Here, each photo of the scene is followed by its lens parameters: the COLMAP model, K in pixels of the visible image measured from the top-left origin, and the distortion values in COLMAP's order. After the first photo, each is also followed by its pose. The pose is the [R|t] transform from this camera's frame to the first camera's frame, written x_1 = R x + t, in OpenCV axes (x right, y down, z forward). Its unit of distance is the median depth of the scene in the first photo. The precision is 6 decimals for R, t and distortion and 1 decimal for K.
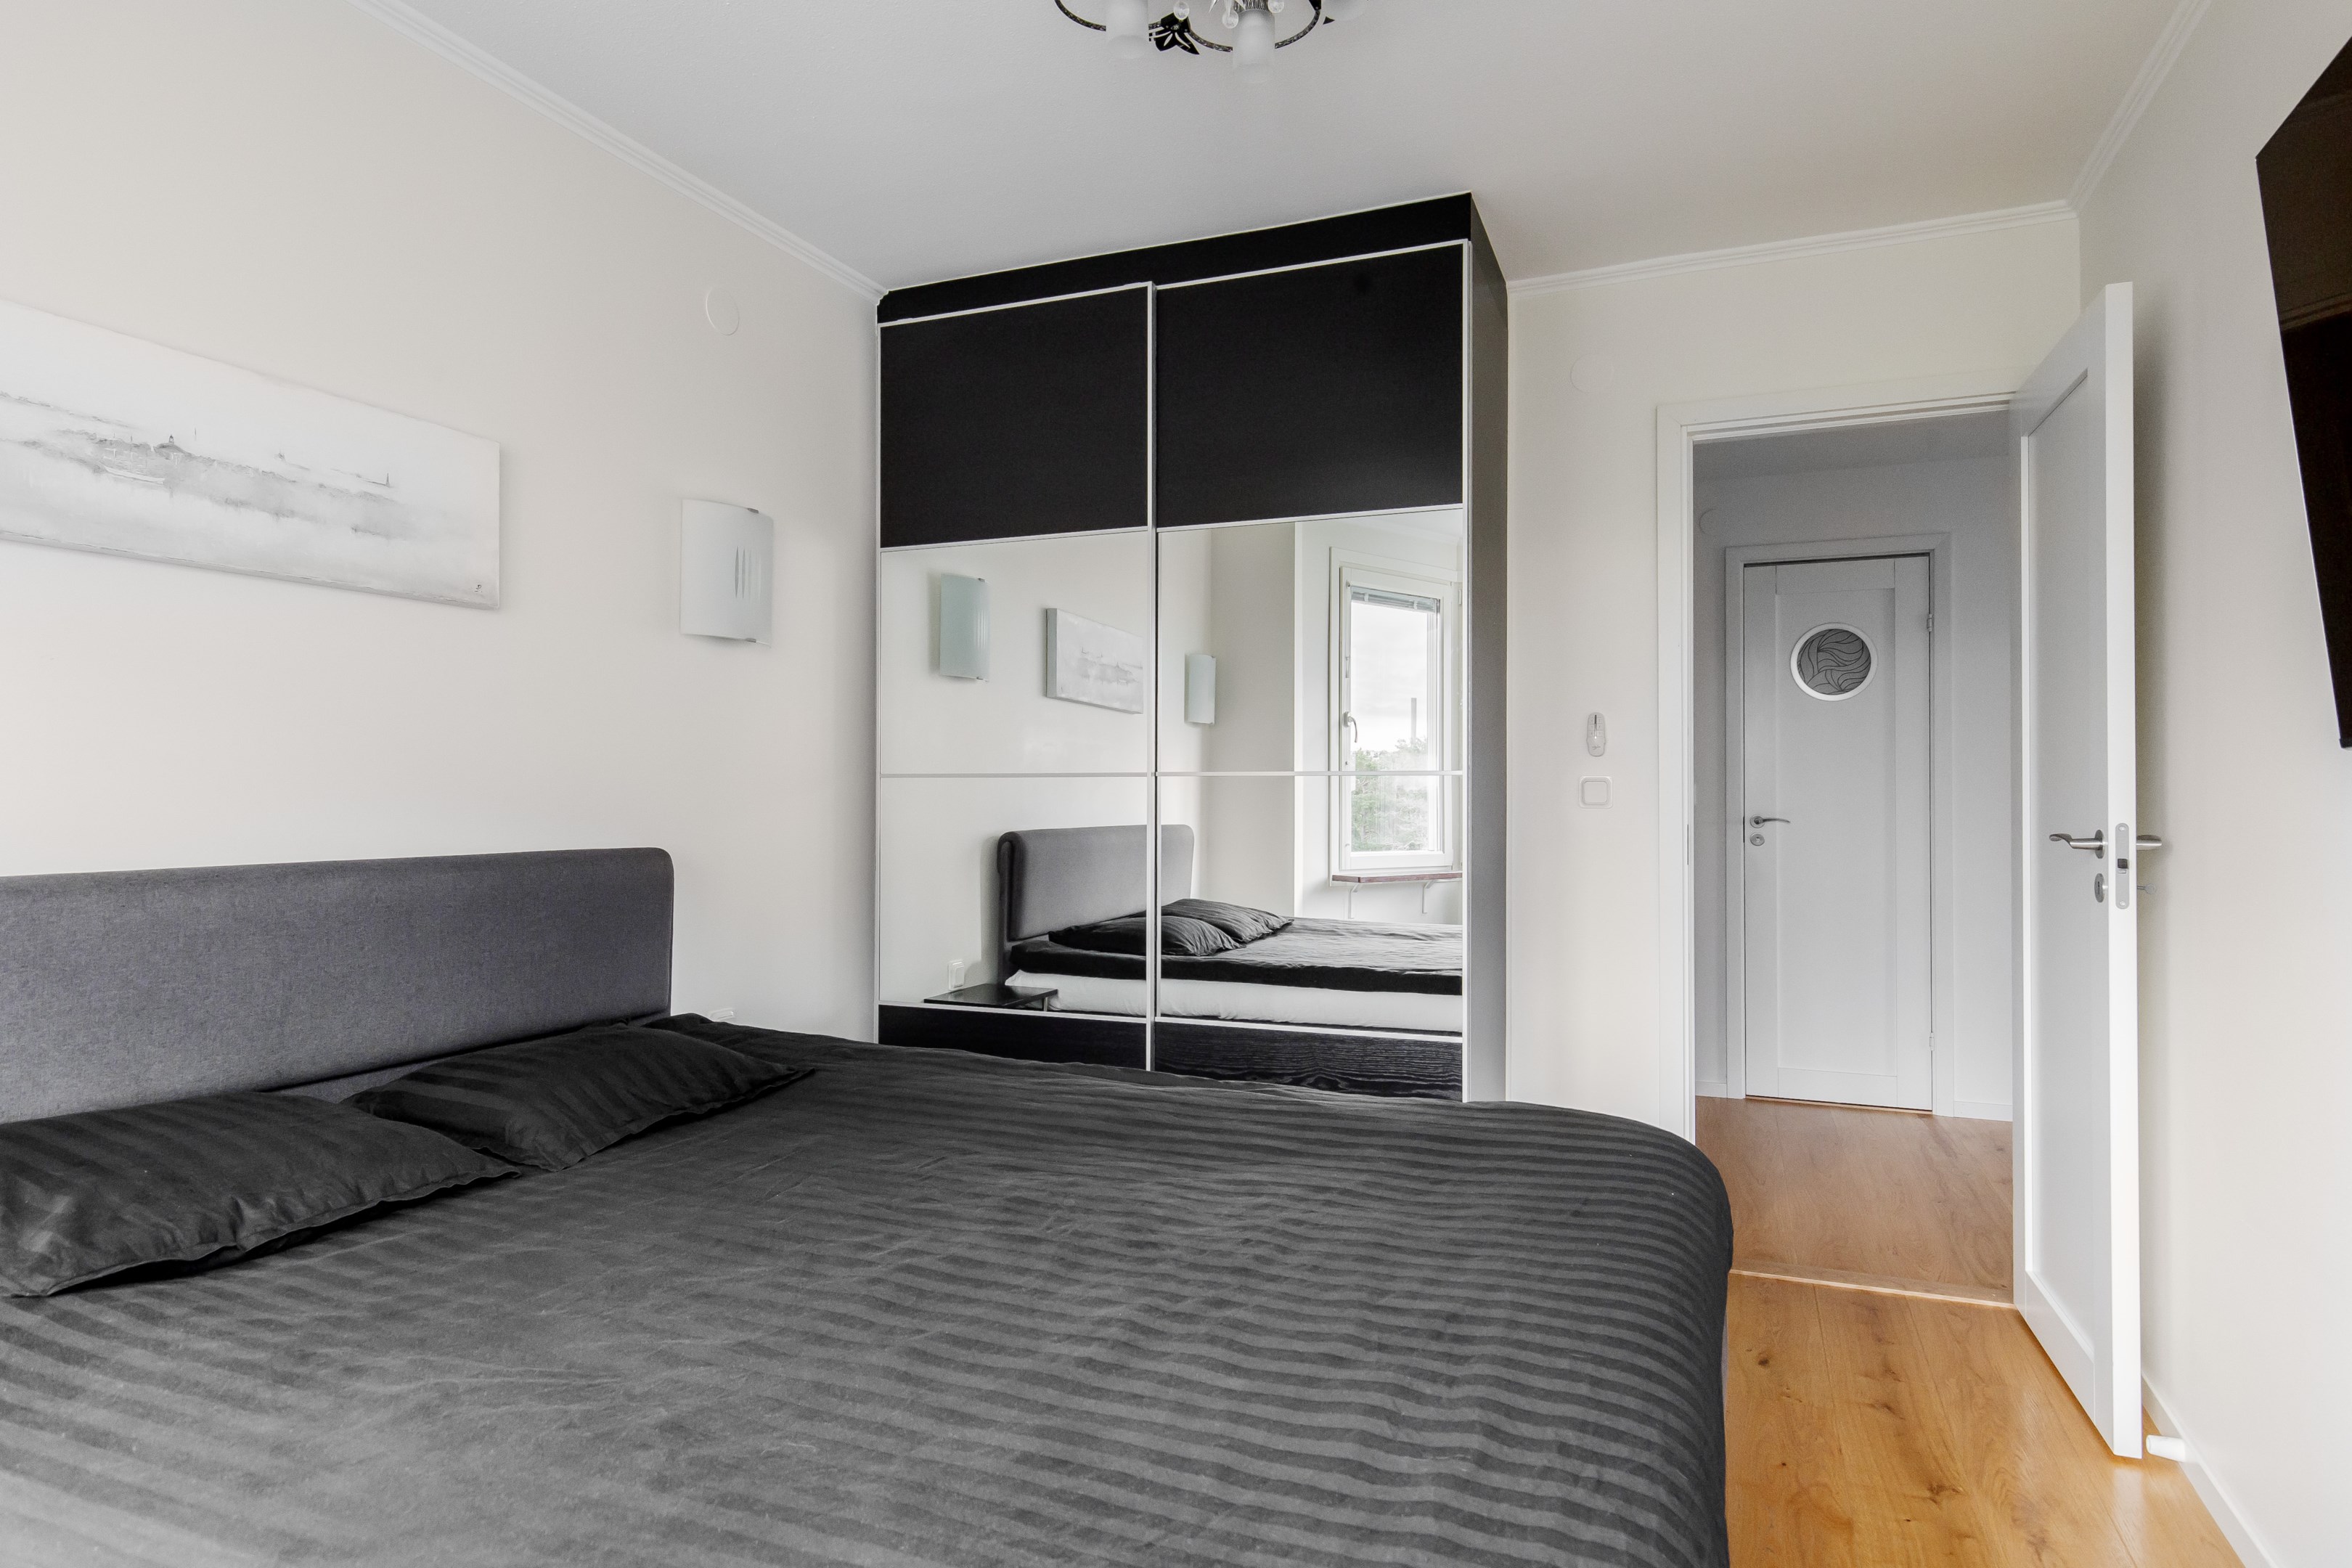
lens RADIAL K [[1289.9, 0, 1175.5], [0, 1289.9, 788.2], [0, 0, 1]] dist [-0.018767, -0.000524]
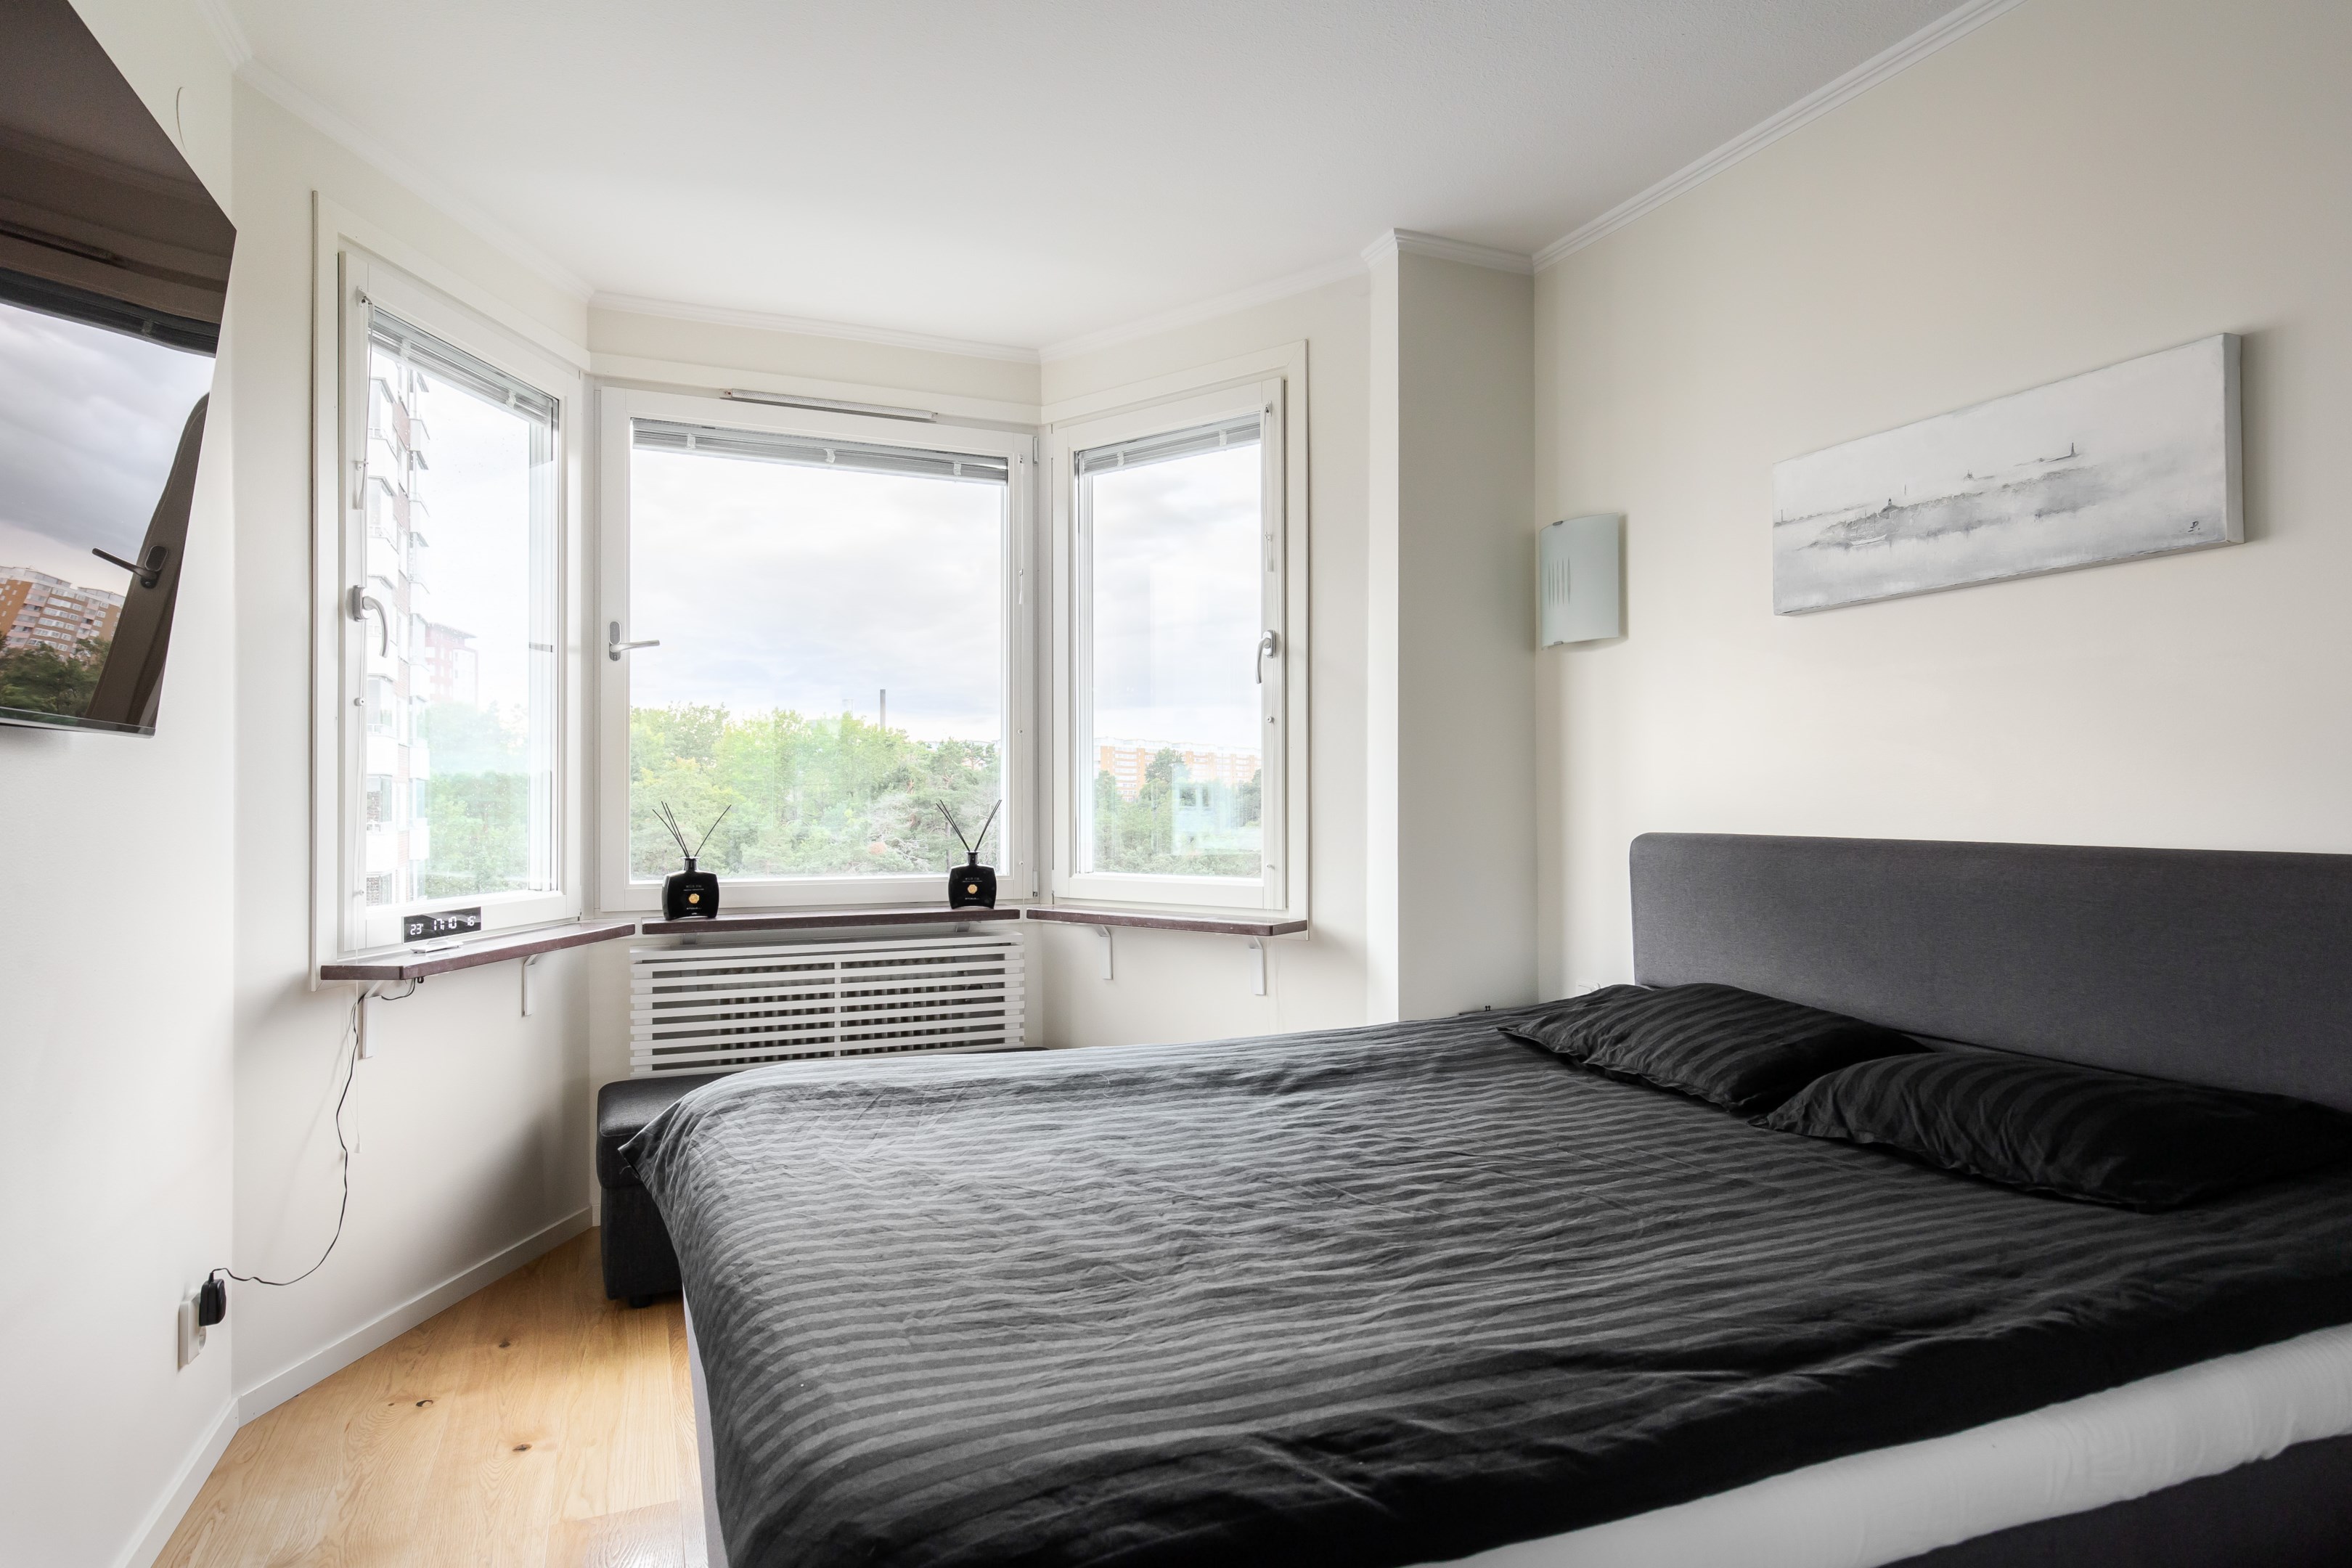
lens RADIAL K [[1289.9, 0, 1175.5], [0, 1289.9, 788.2], [0, 0, 1]] dist [-0.018767, -0.000524]
pose [[-0.718650, 0.000200, -0.695372, 0.580560], [0.005021, 0.999975, -0.004902, 0.014036], [0.695354, -0.007015, -0.718634, 1.341665]]
